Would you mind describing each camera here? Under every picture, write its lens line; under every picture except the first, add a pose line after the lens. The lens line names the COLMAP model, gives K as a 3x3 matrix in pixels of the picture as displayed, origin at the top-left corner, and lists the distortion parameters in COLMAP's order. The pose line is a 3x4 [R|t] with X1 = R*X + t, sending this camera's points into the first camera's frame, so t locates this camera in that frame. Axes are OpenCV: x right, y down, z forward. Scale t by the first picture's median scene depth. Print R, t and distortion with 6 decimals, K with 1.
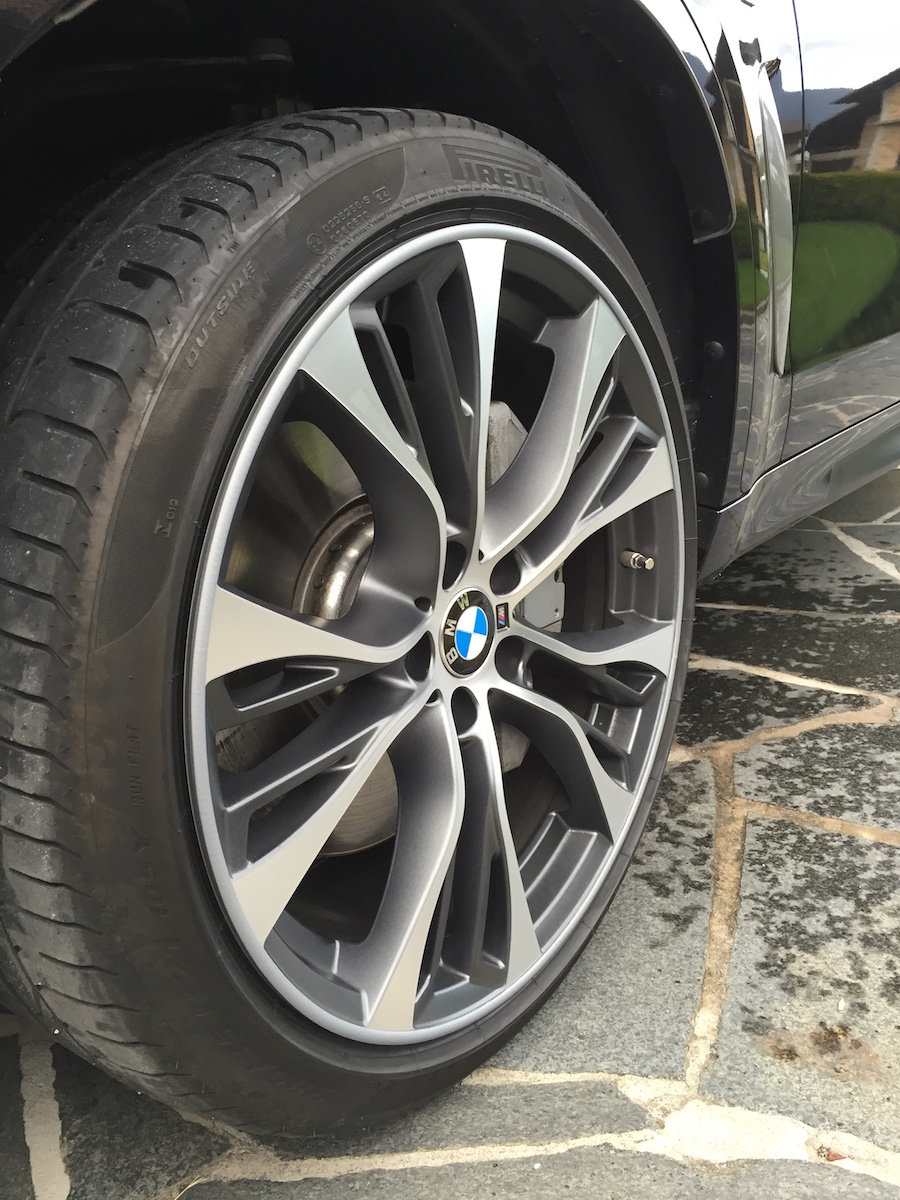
lens RADIAL K [[1028.9, 0, 450.4], [0, 1028.9, 593.6], [0, 0, 1]] dist [0.078830, -0.121853]
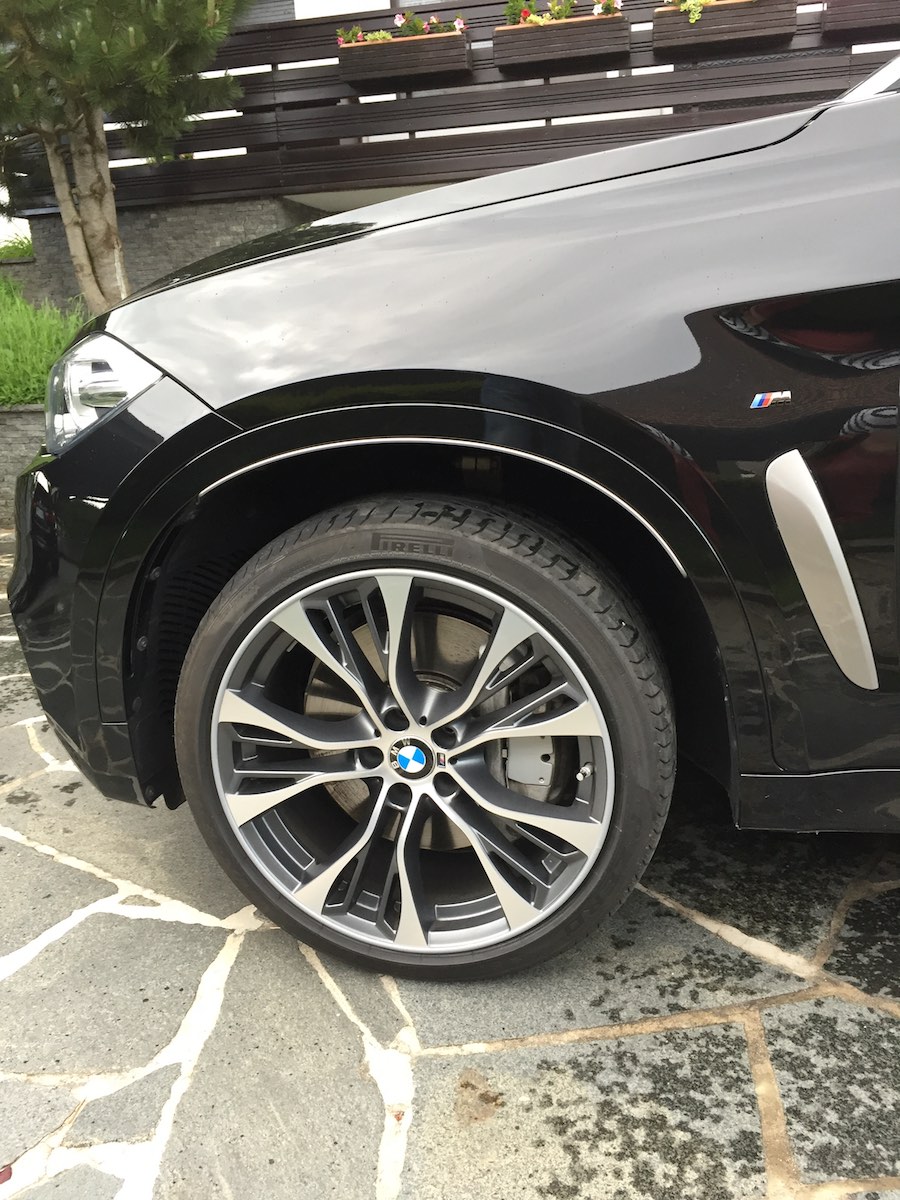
lens RADIAL K [[1028.9, 0, 450.4], [0, 1028.9, 593.6], [0, 0, 1]] dist [0.078830, -0.121853]
pose [[0.443597, 0.284642, -0.849824, 1.350407], [-0.239464, 0.951394, 0.193665, -0.544354], [0.863643, 0.117593, 0.490197, 0.086068]]
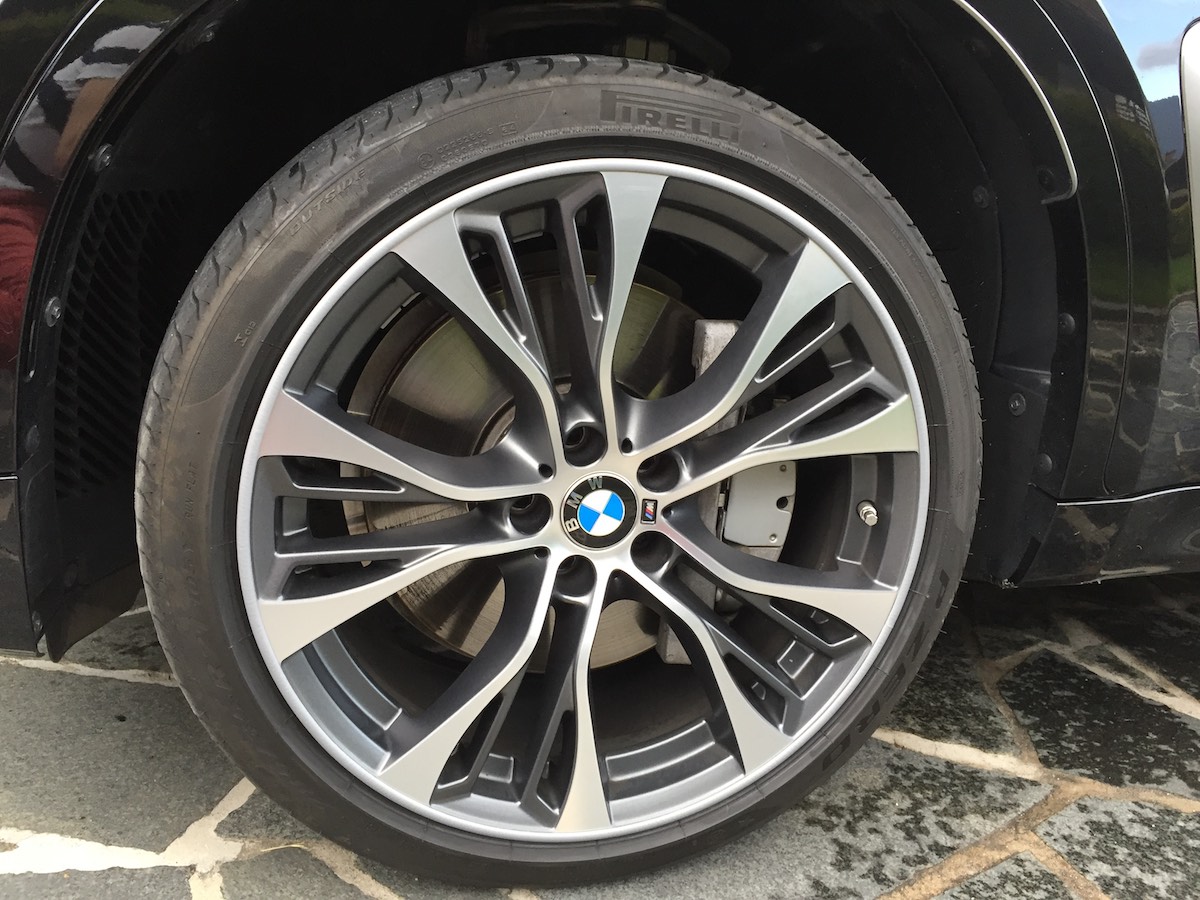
lens RADIAL K [[1028.9, 0, 593.0], [0, 1028.9, 443.1], [0, 0, 1]] dist [0.078830, -0.121853]
pose [[0.783602, 0.263301, -0.562708, 0.536415], [-0.283190, 0.957559, 0.053701, -0.079136], [0.552965, 0.117273, 0.824910, 0.053571]]
